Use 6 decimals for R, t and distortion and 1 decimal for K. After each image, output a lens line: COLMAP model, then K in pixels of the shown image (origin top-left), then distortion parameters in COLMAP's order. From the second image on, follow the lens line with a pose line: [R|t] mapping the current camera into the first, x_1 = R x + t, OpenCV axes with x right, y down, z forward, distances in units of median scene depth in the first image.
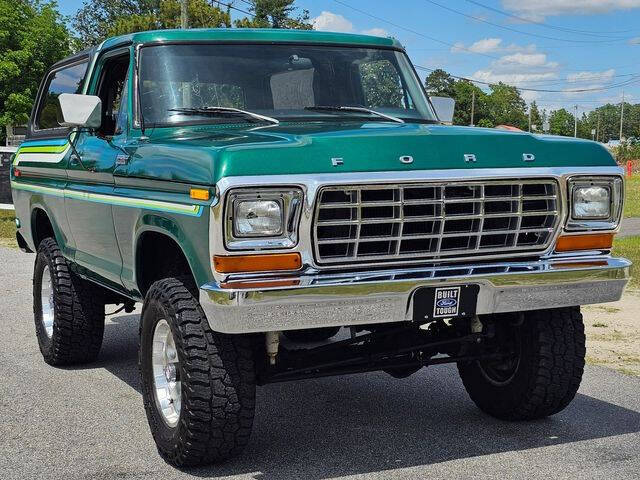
lens RADIAL K [[1173.7, 0, 320.0], [0, 1173.7, 240.0], [0, 0, 1]] dist [0.120877, -0.244942]
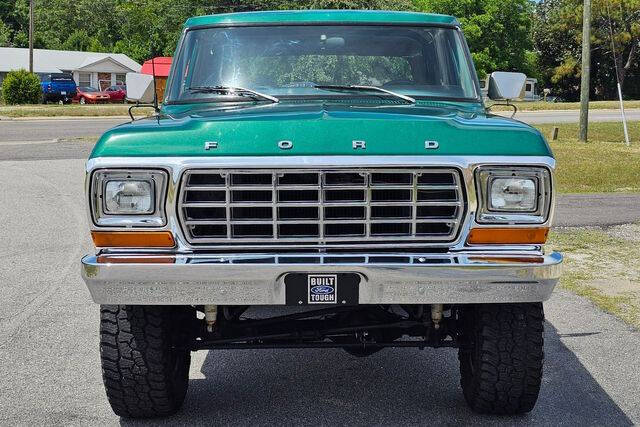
lens RADIAL K [[982.6, 0, 344.0], [0, 982.6, 212.7], [0, 0, 1]] dist [0.041823, 0.015961]
pose [[0.917120, 0.046431, -0.395898, 0.447774], [-0.043178, 0.998921, 0.017131, -0.026412], [0.396266, 0.001383, 0.918135, 0.243982]]
